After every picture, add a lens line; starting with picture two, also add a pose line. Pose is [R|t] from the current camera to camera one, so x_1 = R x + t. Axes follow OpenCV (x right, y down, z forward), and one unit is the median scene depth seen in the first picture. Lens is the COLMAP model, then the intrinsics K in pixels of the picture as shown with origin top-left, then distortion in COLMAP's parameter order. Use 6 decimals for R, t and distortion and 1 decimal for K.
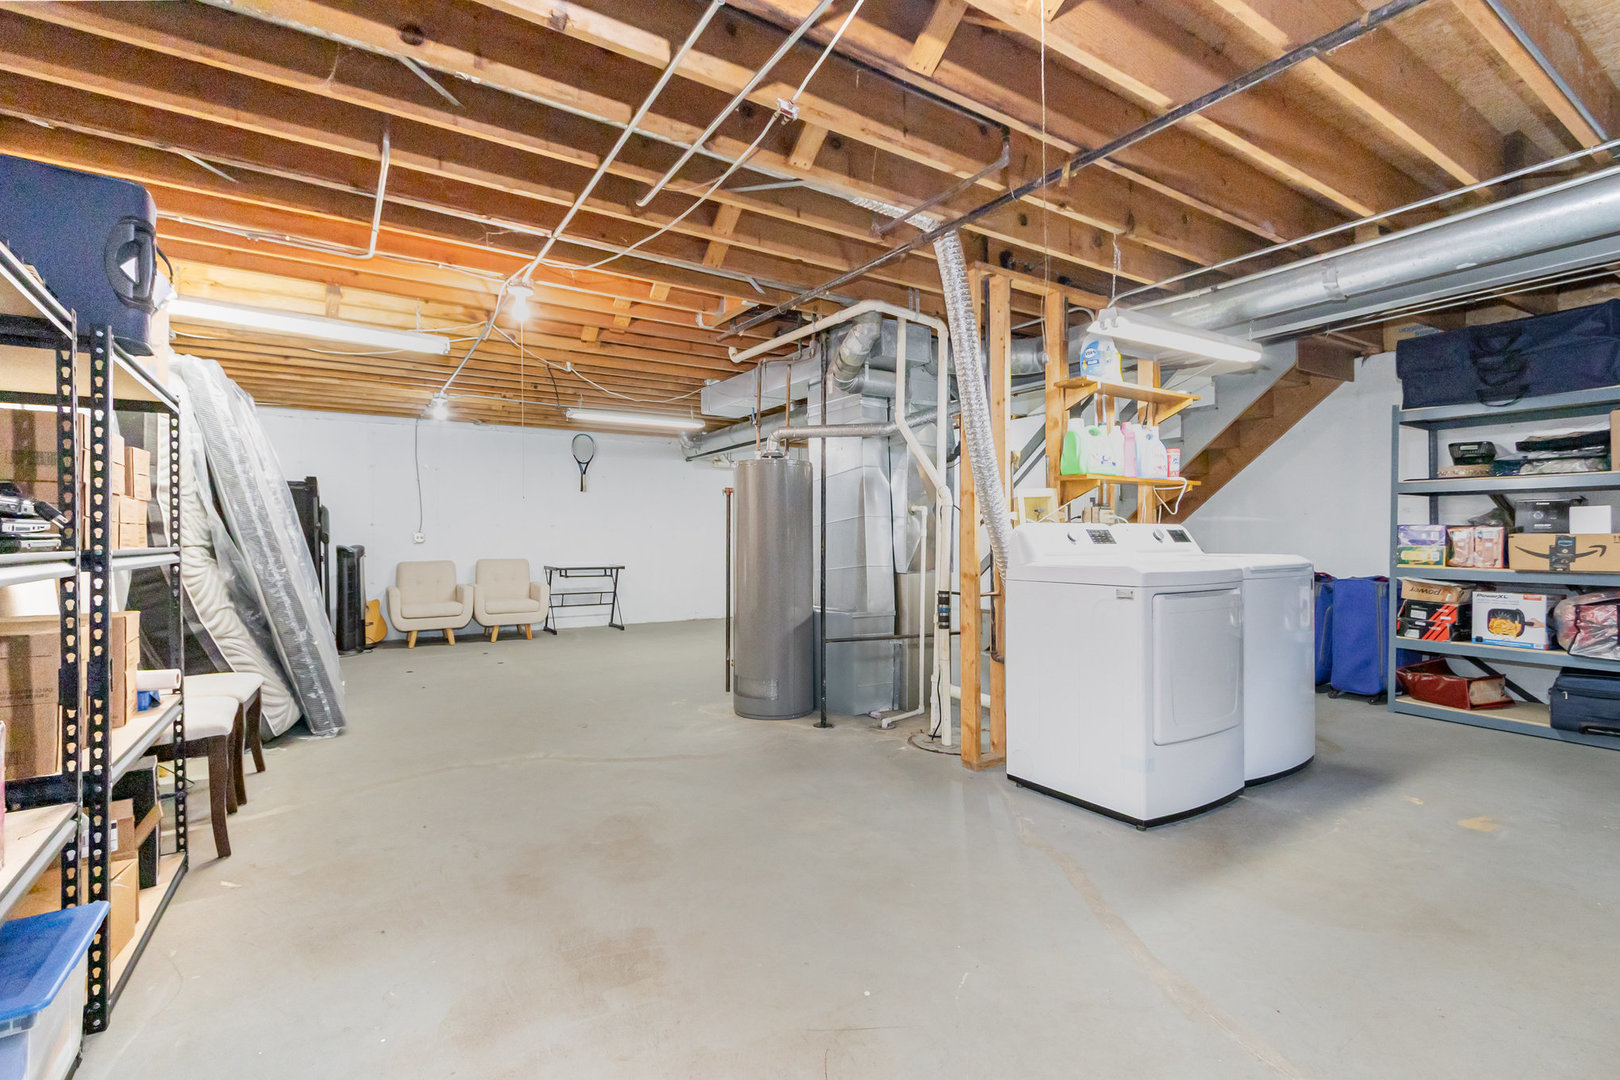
lens RADIAL K [[741.4, 0, 800.7], [0, 741.4, 534.7], [0, 0, 1]] dist [0.003367, 0.000580]
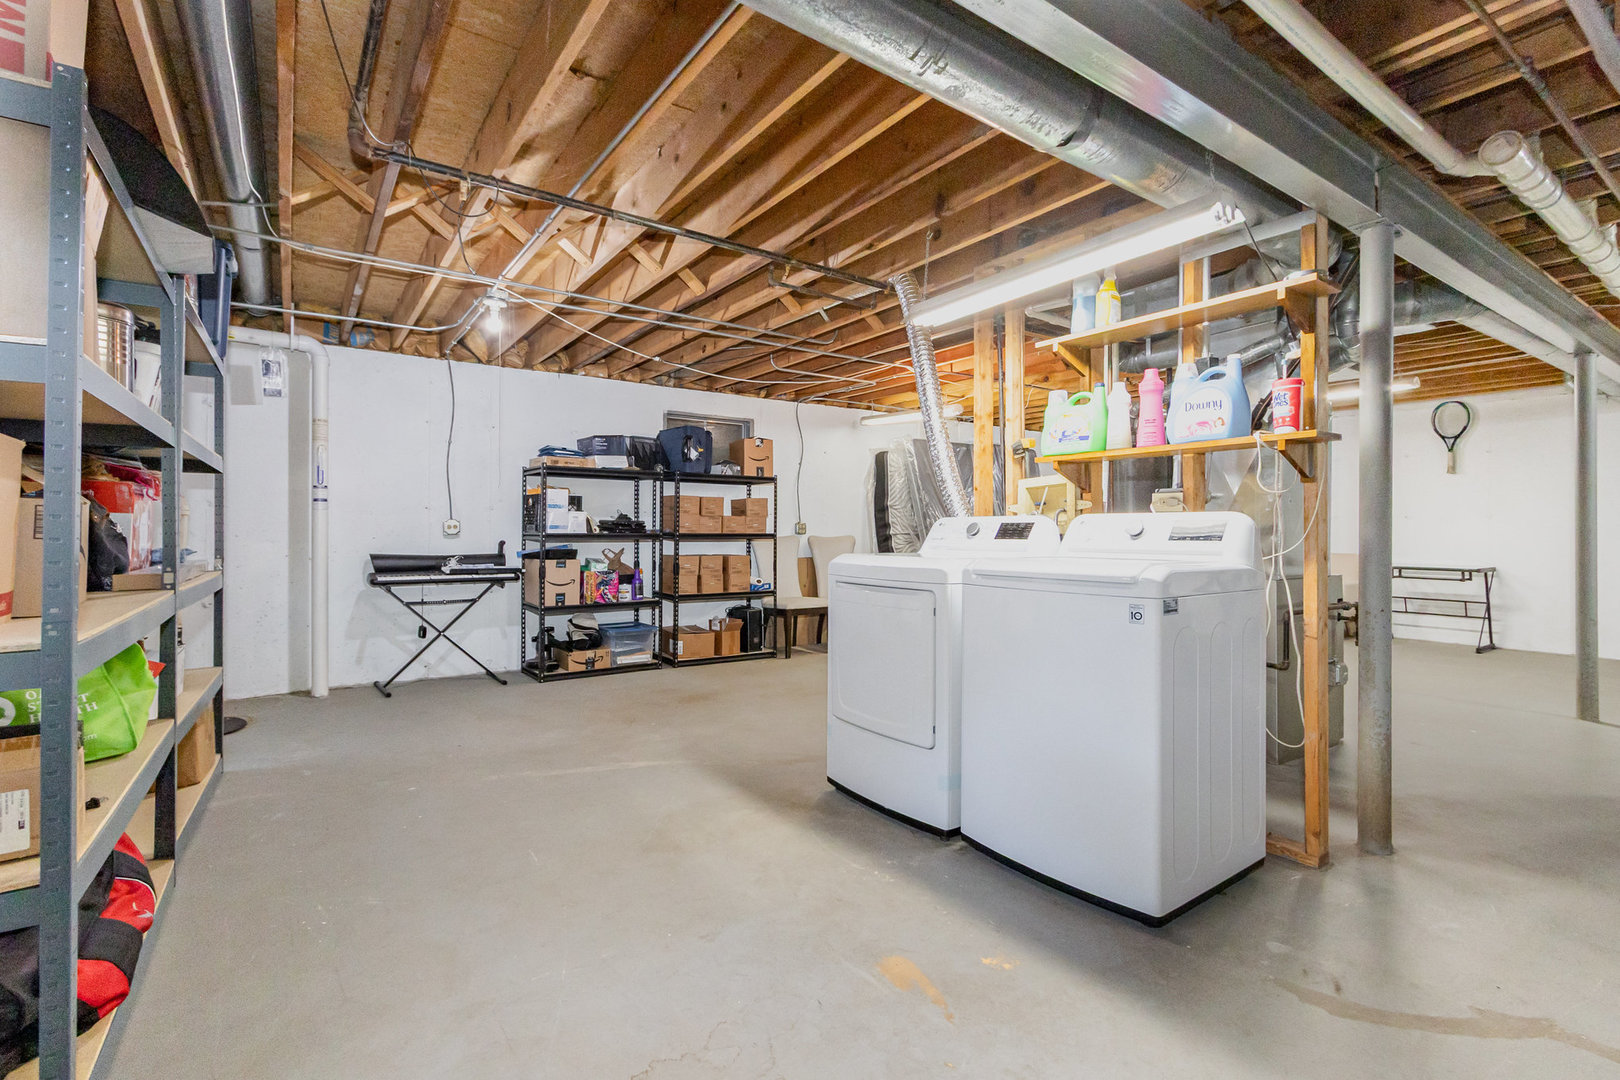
lens RADIAL K [[741.4, 0, 800.2], [0, 741.4, 531.6], [0, 0, 1]] dist [0.003367, 0.000580]
pose [[0.041818, 0.013309, -0.999037, 1.257819], [-0.004847, 0.999902, 0.013118, -0.004924], [0.999113, 0.004294, 0.041879, 0.708845]]
